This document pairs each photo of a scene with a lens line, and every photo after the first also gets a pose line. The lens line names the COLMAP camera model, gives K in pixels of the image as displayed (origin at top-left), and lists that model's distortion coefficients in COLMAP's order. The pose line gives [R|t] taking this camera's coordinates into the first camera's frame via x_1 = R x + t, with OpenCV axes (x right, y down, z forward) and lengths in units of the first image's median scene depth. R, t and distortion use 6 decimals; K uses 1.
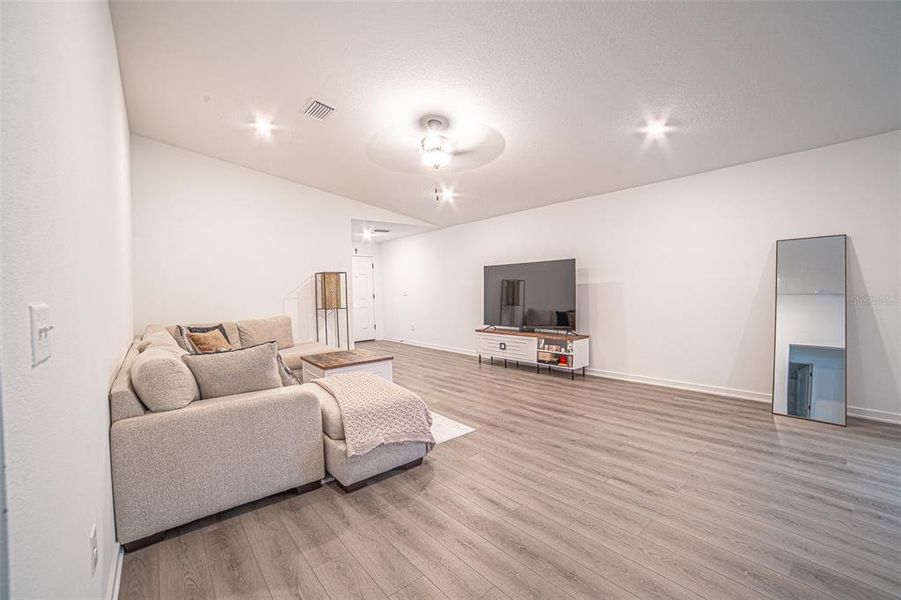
lens RADIAL K [[389.3, 0, 450.5], [0, 389.3, 300.0], [0, 0, 1]] dist [-0.082668, 0.000136]
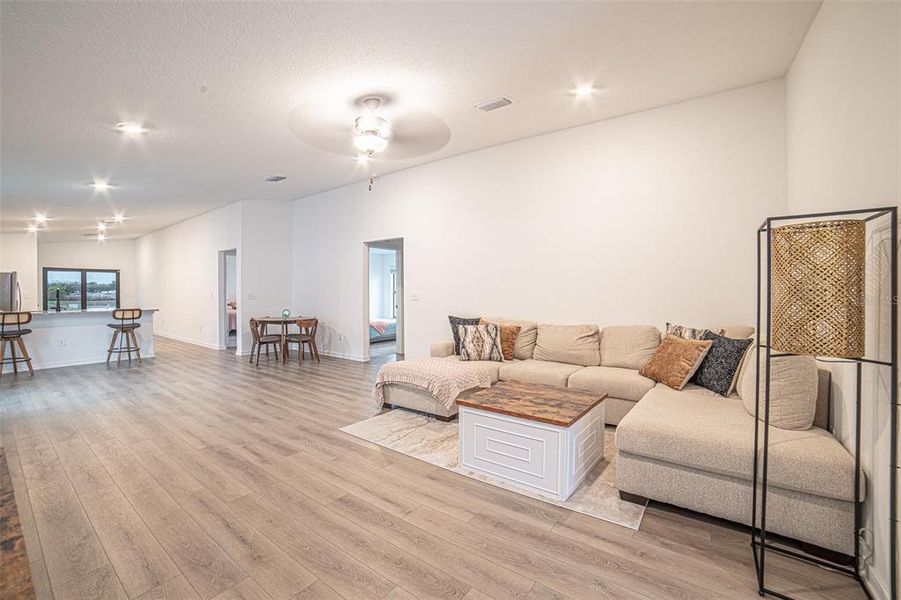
lens RADIAL K [[389.3, 0, 450.5], [0, 389.3, 300.0], [0, 0, 1]] dist [-0.082668, 0.000136]
pose [[-0.972947, 0.033608, -0.228570, -0.003027], [0.024502, 0.998793, 0.042562, -0.045235], [0.229725, 0.035810, -0.972597, 1.952828]]
